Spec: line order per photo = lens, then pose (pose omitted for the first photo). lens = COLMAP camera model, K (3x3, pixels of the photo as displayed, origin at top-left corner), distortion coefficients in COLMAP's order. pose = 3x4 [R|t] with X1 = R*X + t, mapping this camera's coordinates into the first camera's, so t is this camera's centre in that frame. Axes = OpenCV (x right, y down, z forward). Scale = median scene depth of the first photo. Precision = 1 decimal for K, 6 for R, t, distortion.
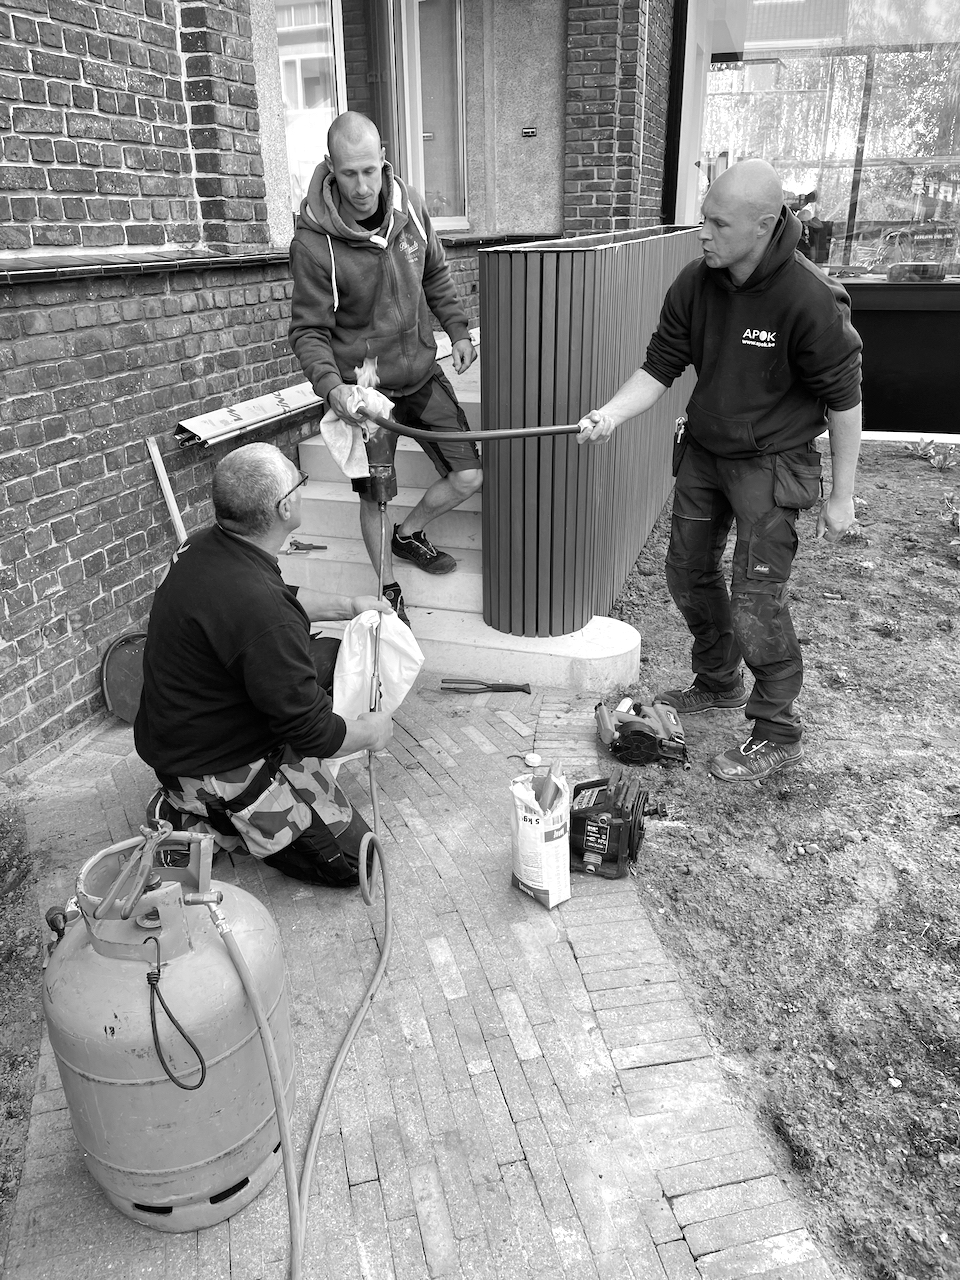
lens RADIAL K [[997.6, 0, 485.6], [0, 997.6, 641.7], [0, 0, 1]] dist [0.072114, -0.097122]
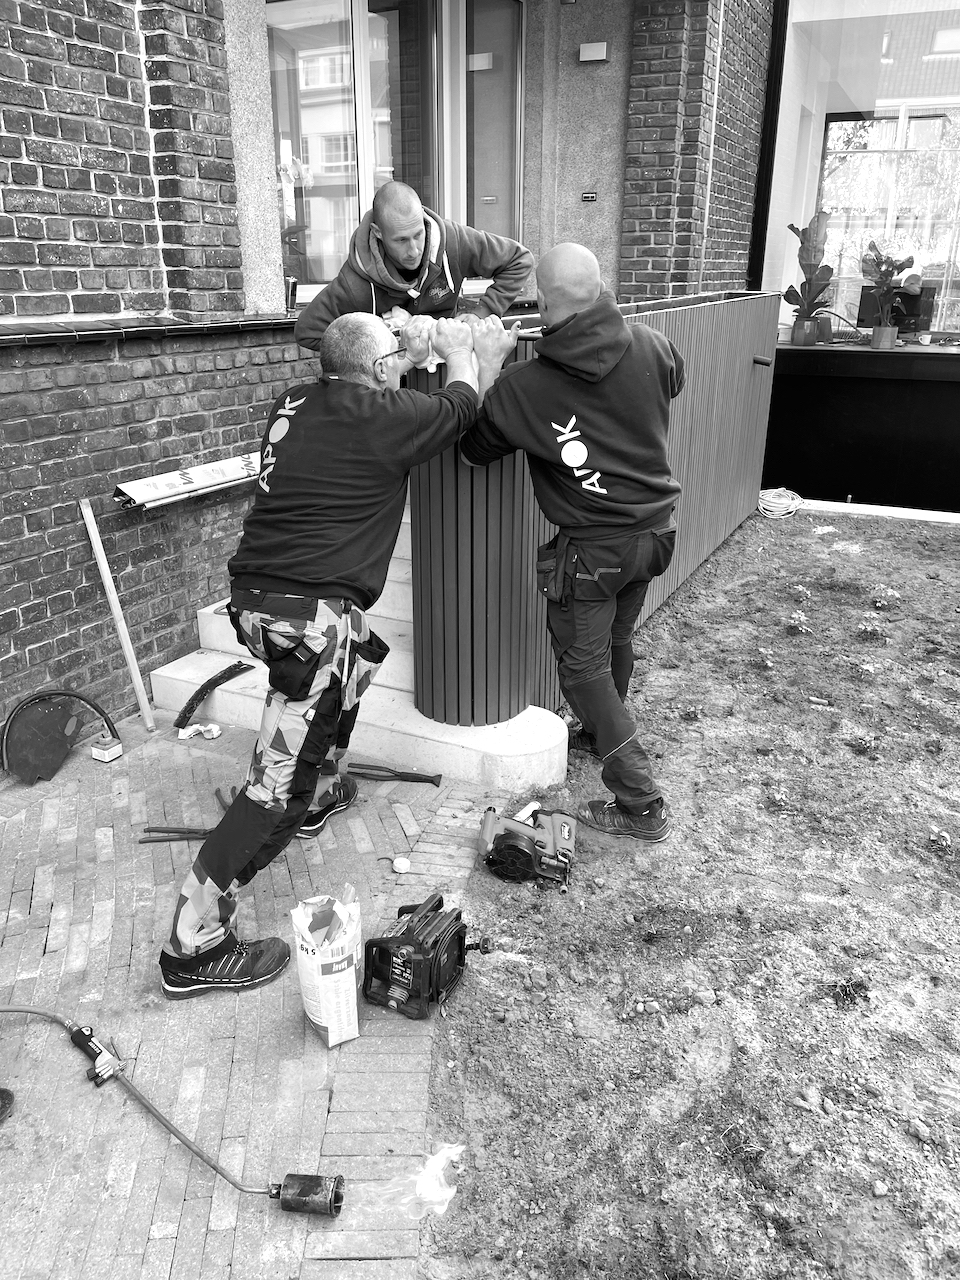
lens RADIAL K [[997.6, 0, 485.5], [0, 997.6, 629.8], [0, 0, 1]] dist [0.072114, -0.097122]
pose [[0.987905, 0.071220, -0.137737, 0.212092], [-0.077871, 0.996013, -0.043511, -0.059224], [0.134089, 0.053711, 0.989513, 0.059443]]
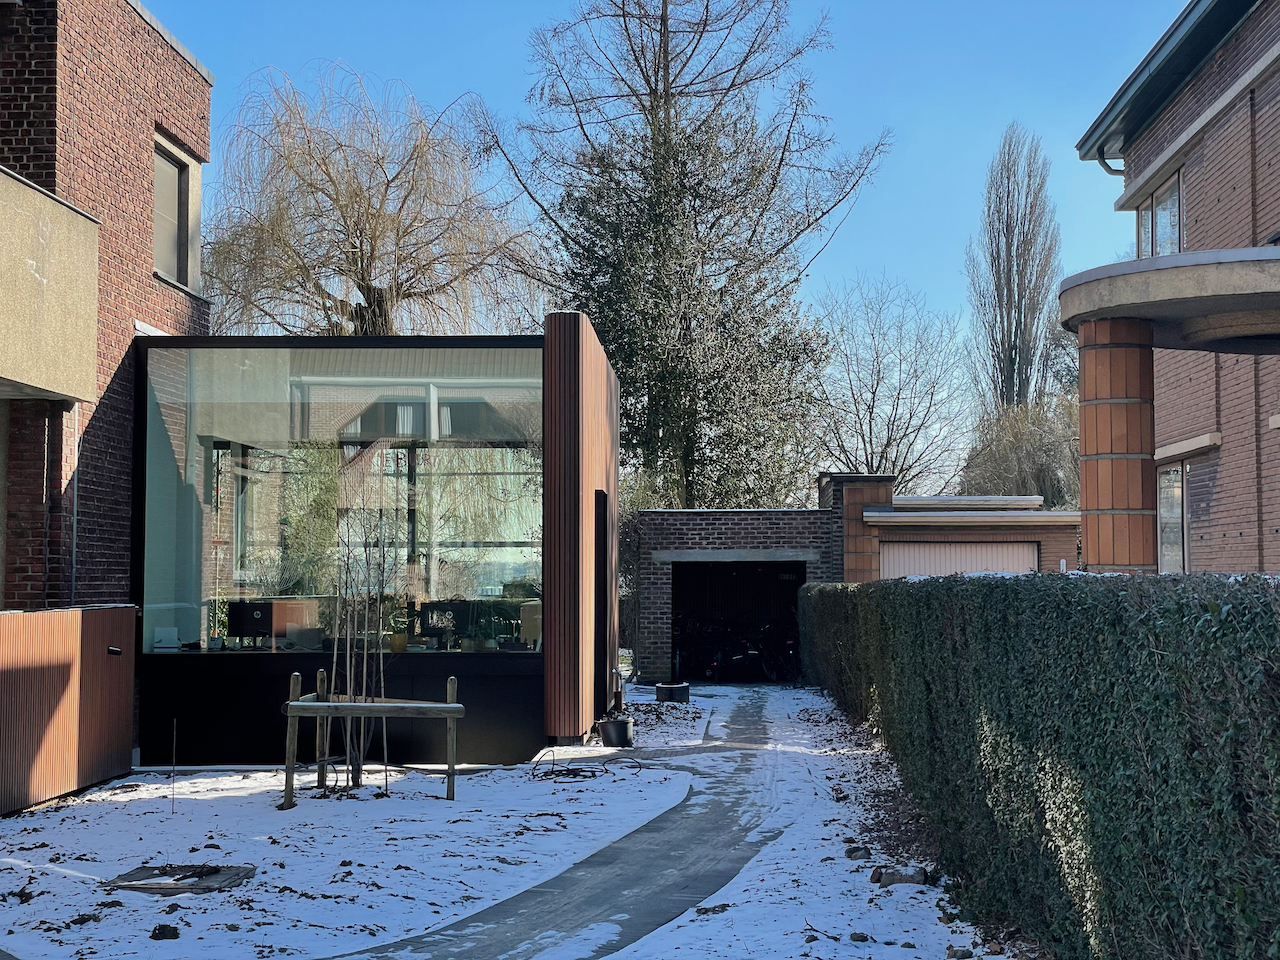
lens RADIAL K [[1929.5, 0, 640.6], [0, 1929.5, 478.6], [0, 0, 1]] dist [0.029240, 0.000000]
pose [[0.968610, 0.024142, 0.247408, 0.484882], [0.086664, 0.900033, -0.427118, 1.102619], [-0.232987, 0.435153, 0.869689, -2.736029]]
